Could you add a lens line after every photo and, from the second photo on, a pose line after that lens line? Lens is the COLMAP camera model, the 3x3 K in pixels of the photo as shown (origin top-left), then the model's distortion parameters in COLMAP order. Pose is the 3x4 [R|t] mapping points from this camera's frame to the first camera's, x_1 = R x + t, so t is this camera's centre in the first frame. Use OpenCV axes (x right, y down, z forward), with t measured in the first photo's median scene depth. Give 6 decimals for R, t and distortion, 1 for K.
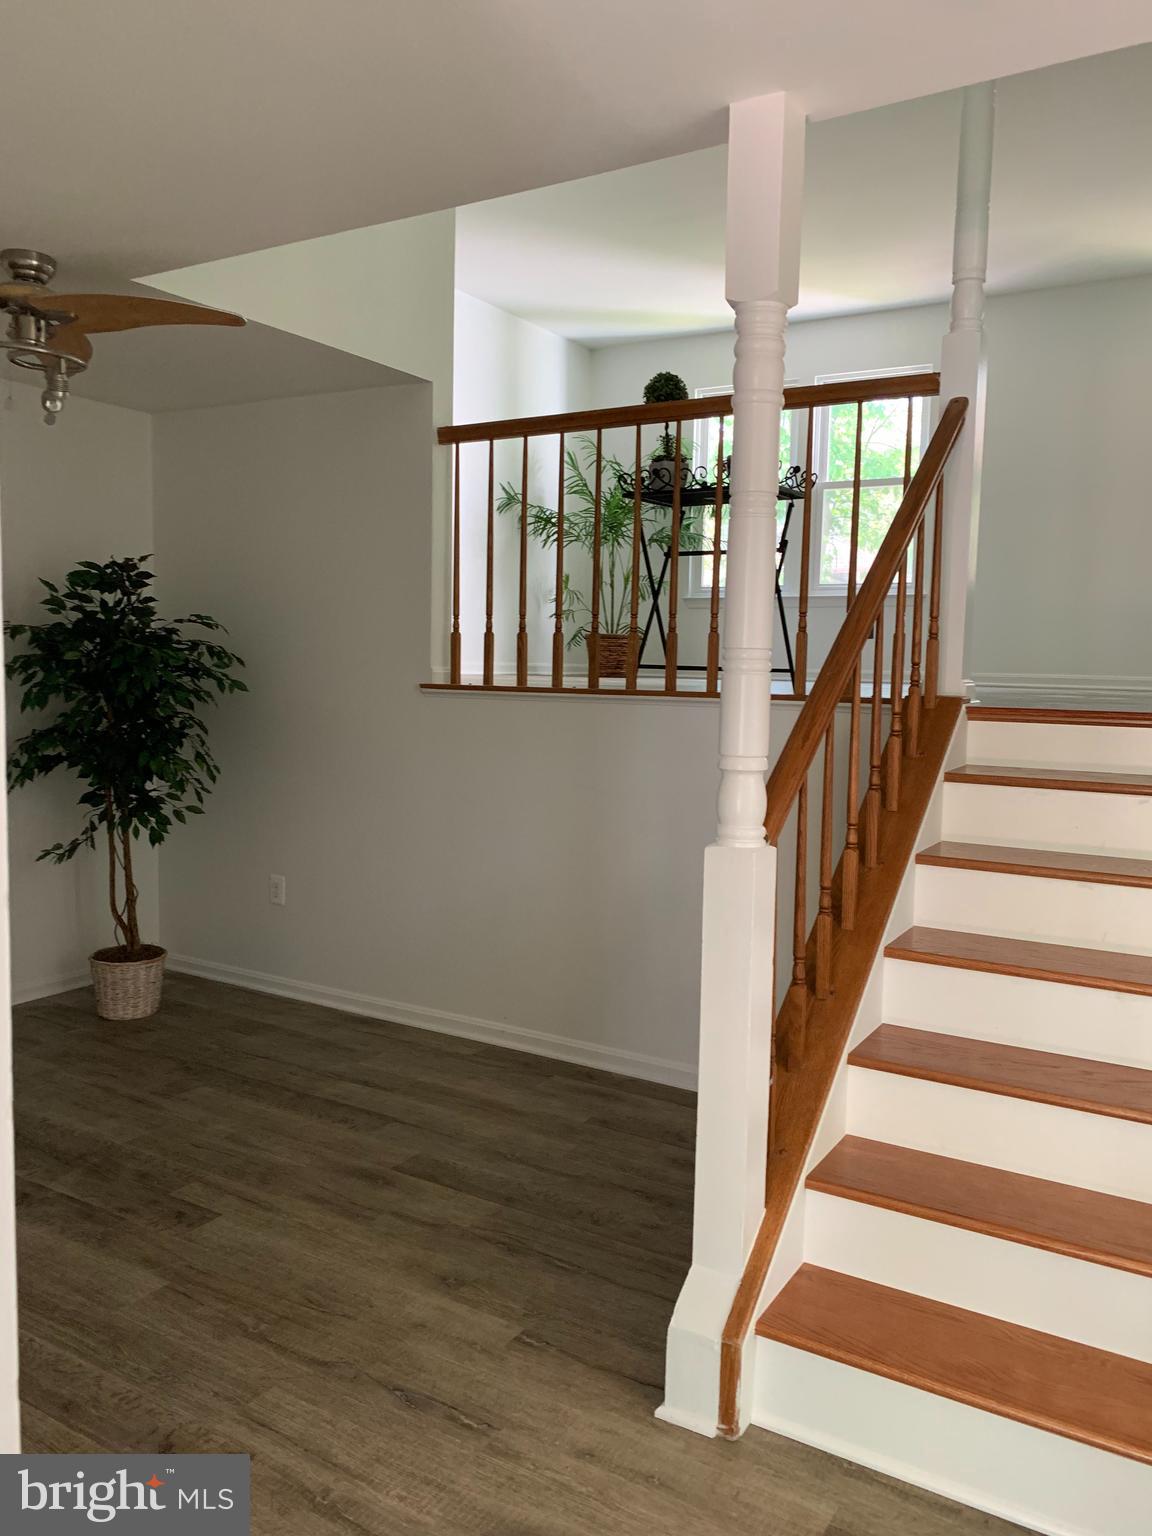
lens RADIAL K [[1171.7, 0, 576.0], [0, 1171.7, 768.0], [0, 0, 1]] dist [0.031146, -0.011663]
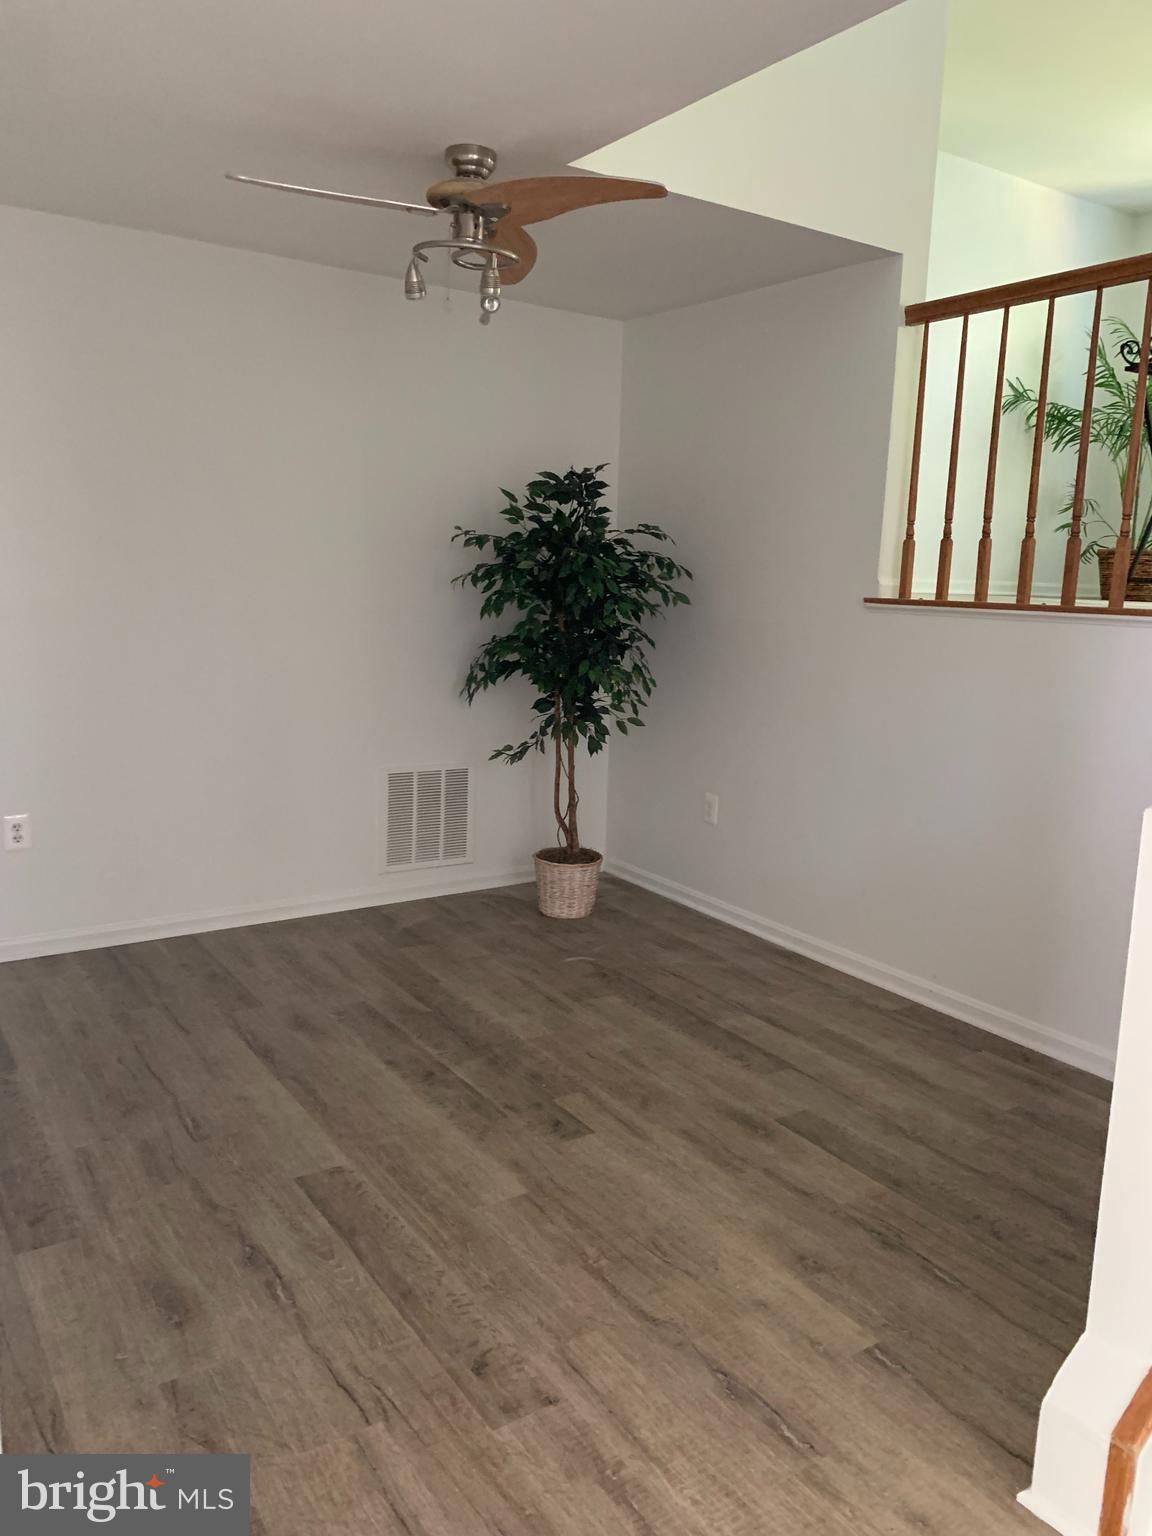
lens RADIAL K [[1153.0, 0, 587.0], [0, 1153.0, 769.4], [0, 0, 1]] dist [0.040646, -0.036336]
pose [[0.911689, 0.083844, -0.402236, 0.049447], [-0.055762, 0.995149, 0.081047, -0.002204], [0.407080, -0.051460, 0.911942, 0.106371]]
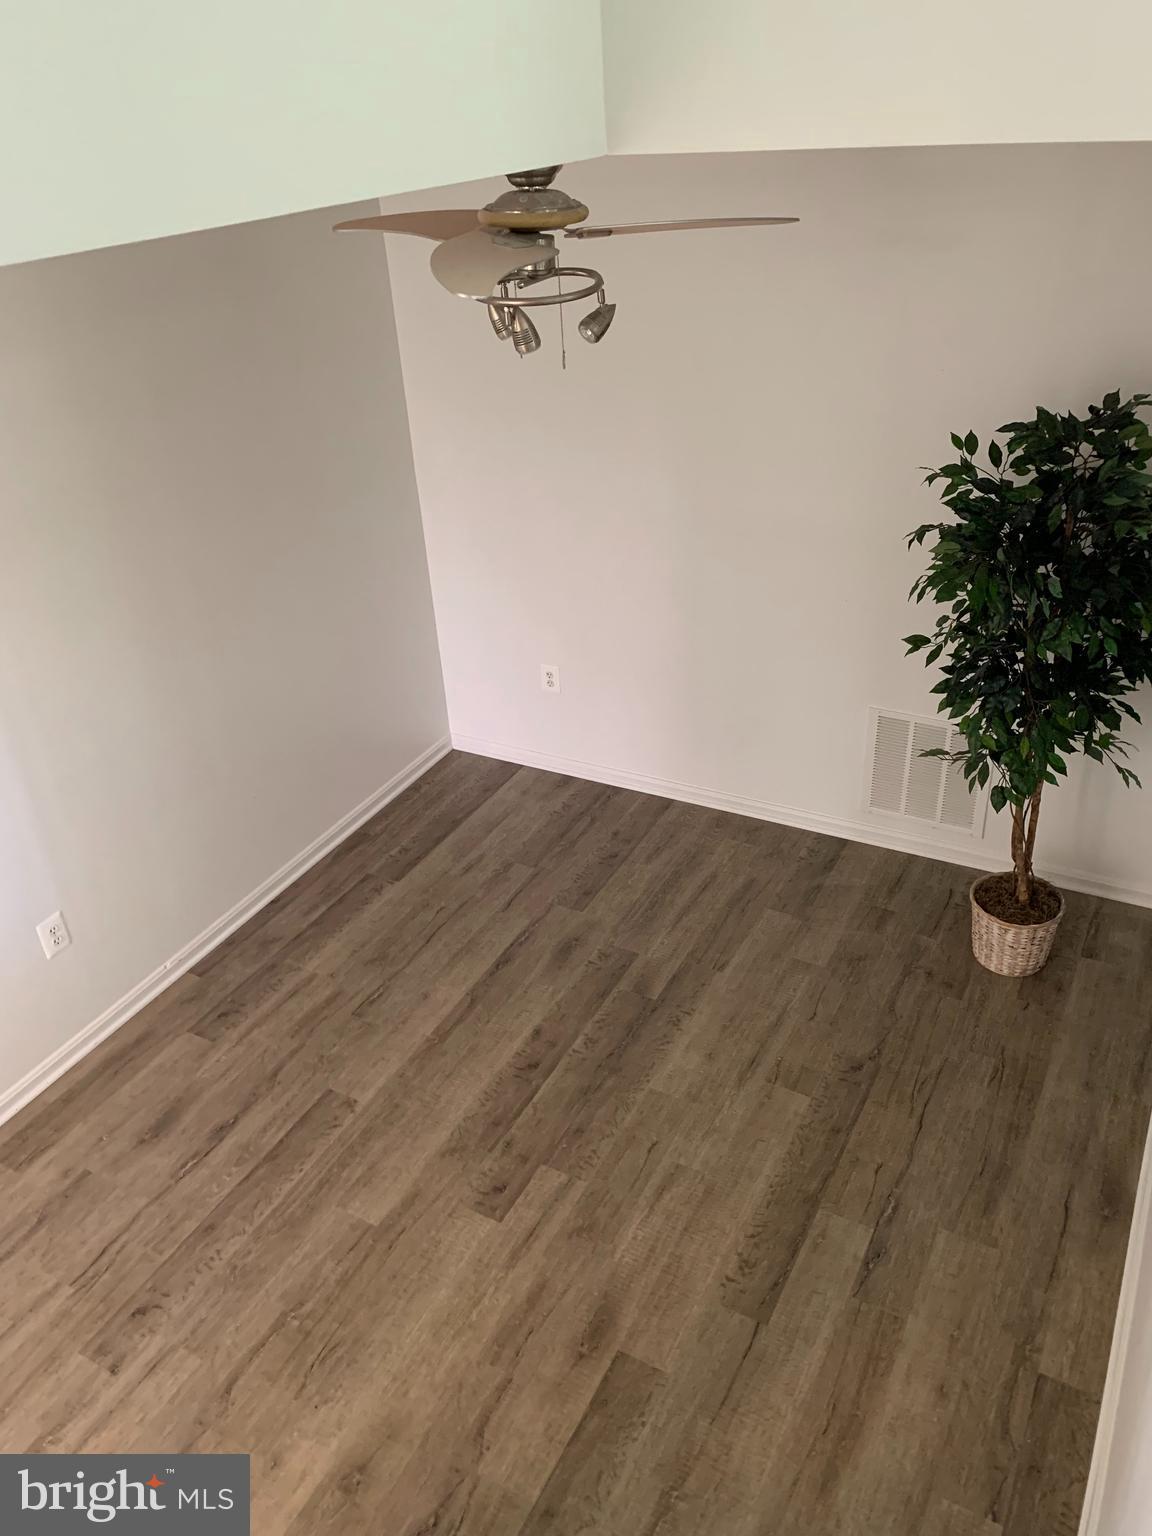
lens RADIAL K [[1172.6, 0, 595.7], [0, 1172.6, 771.7], [0, 0, 1]] dist [0.029349, -0.013097]
pose [[0.058573, 0.501254, -0.863316, 0.332422], [-0.035563, 0.865299, 0.499993, -0.402003], [0.997649, 0.001416, 0.068509, 0.853252]]
